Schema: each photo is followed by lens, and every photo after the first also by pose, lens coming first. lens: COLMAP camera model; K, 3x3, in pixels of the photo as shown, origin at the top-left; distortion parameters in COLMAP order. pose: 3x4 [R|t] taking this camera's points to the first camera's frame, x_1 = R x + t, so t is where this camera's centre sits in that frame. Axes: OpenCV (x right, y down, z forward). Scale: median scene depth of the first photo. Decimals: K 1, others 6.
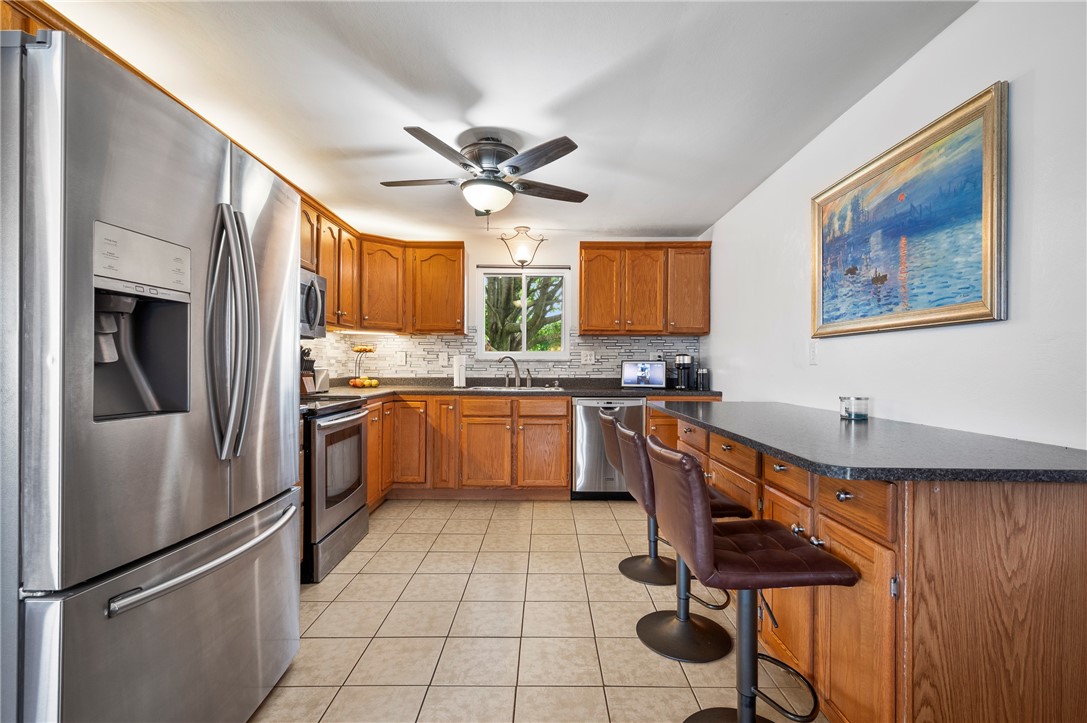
lens RADIAL K [[486.0, 0, 543.1], [0, 486.0, 365.4], [0, 0, 1]] dist [0.014913, -0.002561]
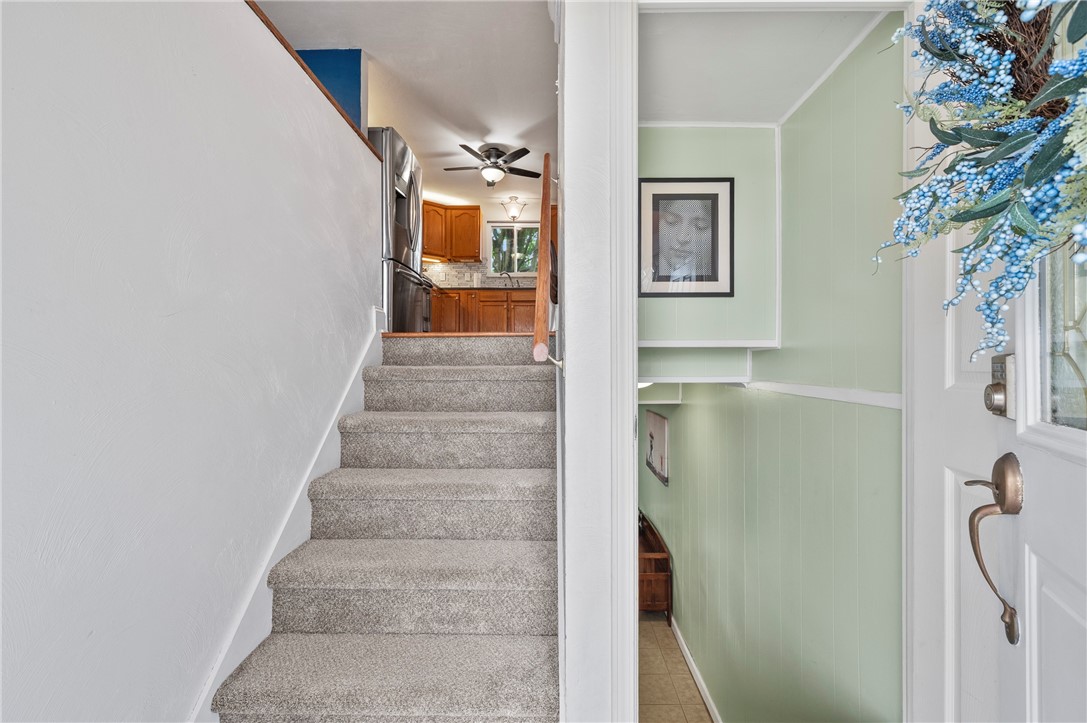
lens RADIAL K [[465.7, 0, 544.0], [0, 465.7, 357.5], [0, 0, 1]] dist [-0.003992, -0.000201]
pose [[0.999947, -0.005386, -0.008750, 0.122149], [0.005400, 0.999984, 0.001523, 0.448881], [0.008742, -0.001570, 0.999961, -1.033161]]
